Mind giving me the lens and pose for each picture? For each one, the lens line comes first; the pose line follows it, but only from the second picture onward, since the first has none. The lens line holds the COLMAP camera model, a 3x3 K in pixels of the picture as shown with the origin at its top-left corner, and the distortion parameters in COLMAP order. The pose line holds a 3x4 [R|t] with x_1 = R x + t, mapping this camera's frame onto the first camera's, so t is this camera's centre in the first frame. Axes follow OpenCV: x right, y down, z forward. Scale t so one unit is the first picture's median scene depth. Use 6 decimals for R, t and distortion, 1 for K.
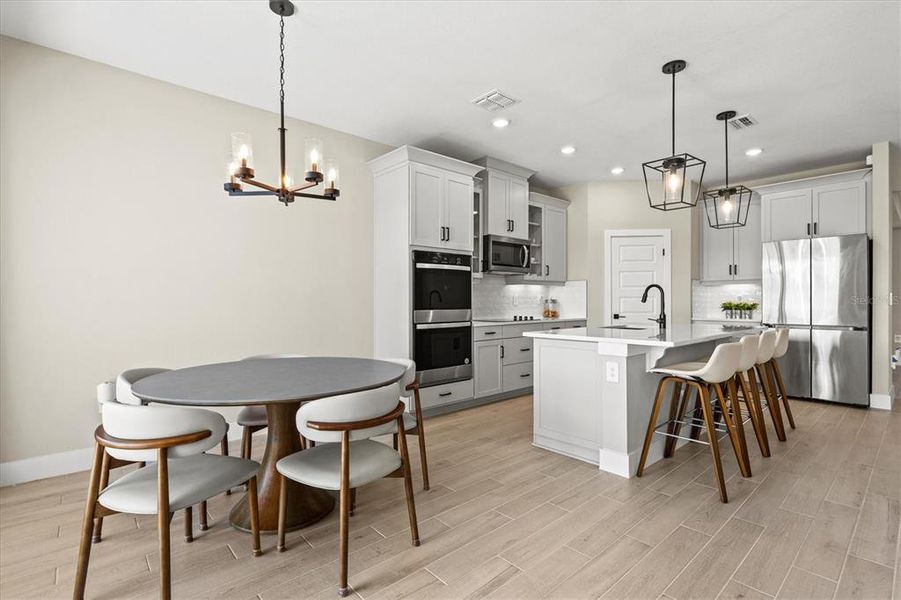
lens RADIAL K [[423.4, 0, 451.1], [0, 423.4, 302.2], [0, 0, 1]] dist [-0.003292, 0.002336]
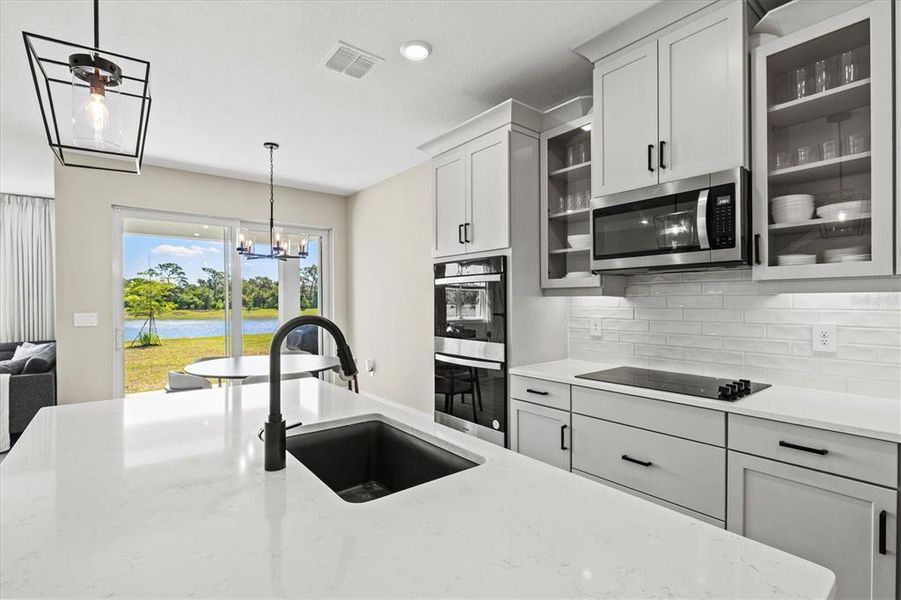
lens RADIAL K [[423.4, 0, 452.5], [0, 423.4, 303.2], [0, 0, 1]] dist [-0.003292, 0.002336]
pose [[-0.055612, 0.002418, -0.998450, 0.656371], [-0.000772, 0.999997, 0.002465, -0.042564], [0.998452, 0.000908, -0.055609, 0.949684]]
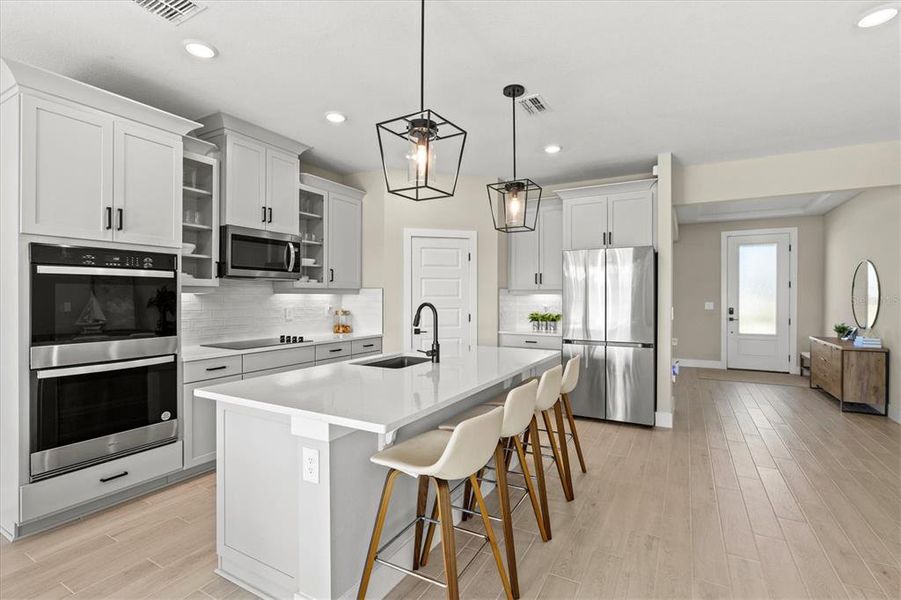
lens RADIAL K [[423.4, 0, 447.2], [0, 423.4, 297.9], [0, 0, 1]] dist [-0.003292, 0.002336]
pose [[0.947631, 0.002698, 0.319356, 0.234023], [-0.002347, 0.999996, -0.001483, -0.042115], [-0.319359, 0.000656, 0.947634, 0.240145]]
